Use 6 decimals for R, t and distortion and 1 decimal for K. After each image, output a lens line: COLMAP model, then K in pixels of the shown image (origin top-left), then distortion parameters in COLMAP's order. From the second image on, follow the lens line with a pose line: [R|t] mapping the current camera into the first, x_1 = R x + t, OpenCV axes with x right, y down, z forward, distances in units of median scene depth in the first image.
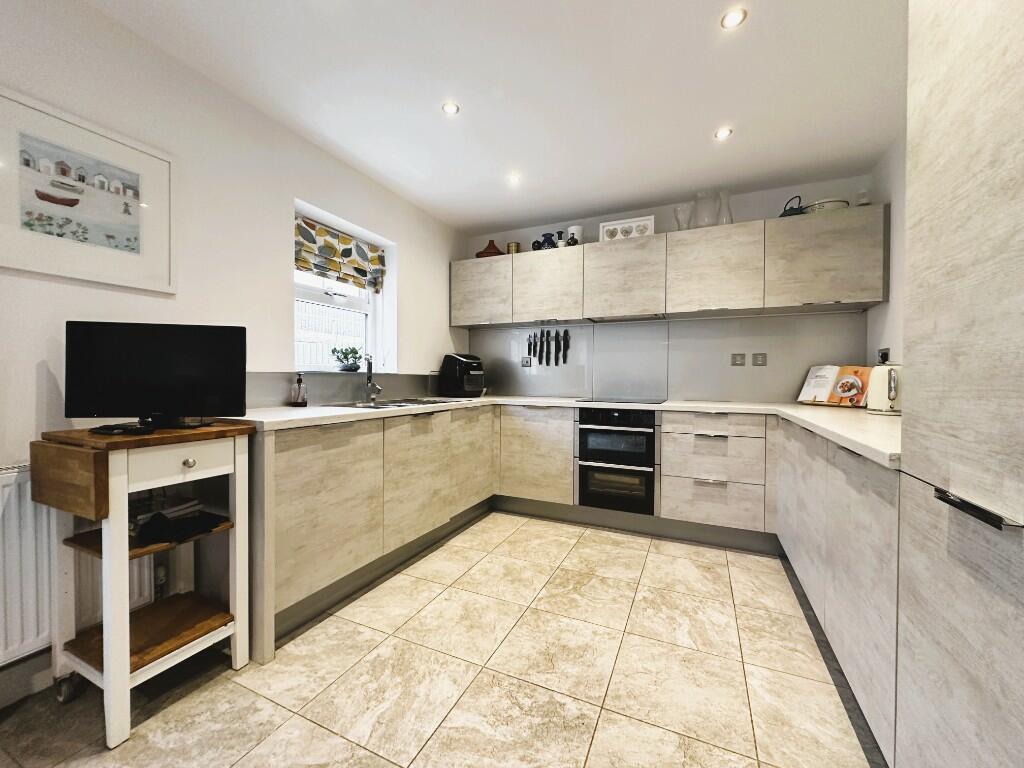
lens RADIAL K [[407.4, 0, 512.2], [0, 407.4, 383.8], [0, 0, 1]] dist [-0.002764, 0.000731]
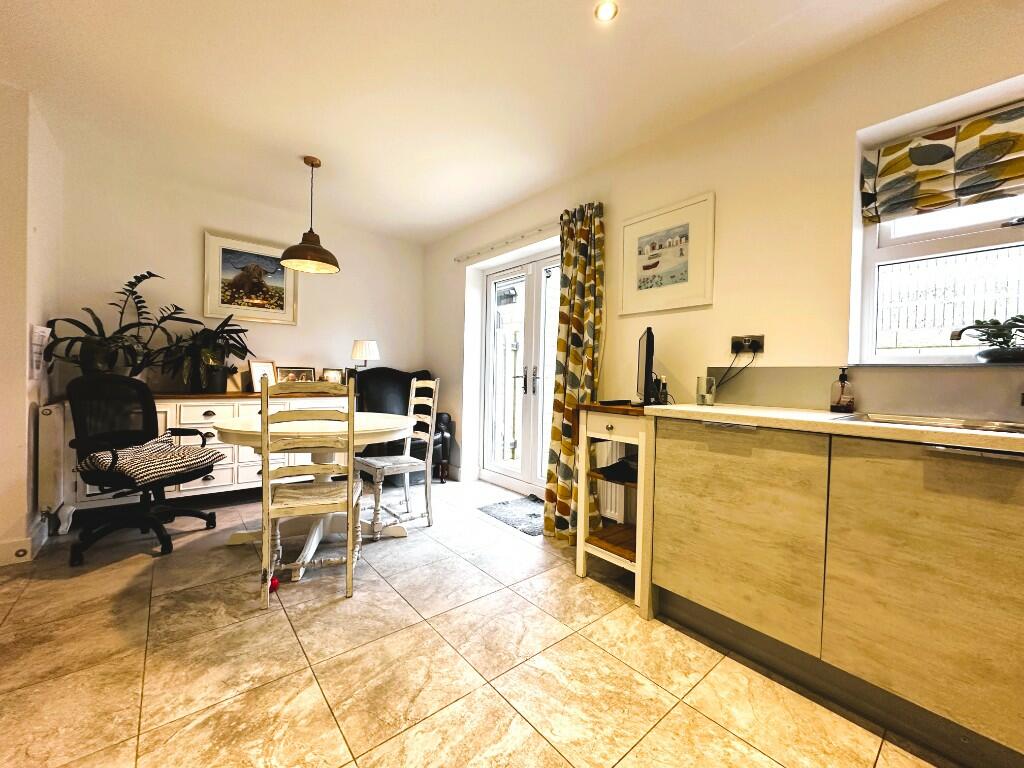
lens RADIAL K [[407.4, 0, 512.6], [0, 407.4, 383.7], [0, 0, 1]] dist [-0.002764, 0.000731]
pose [[-0.426177, -0.000563, -0.904640, 0.564771], [-0.040458, 0.999011, 0.018438, 0.020095], [0.903735, 0.044457, -0.425778, 1.074990]]
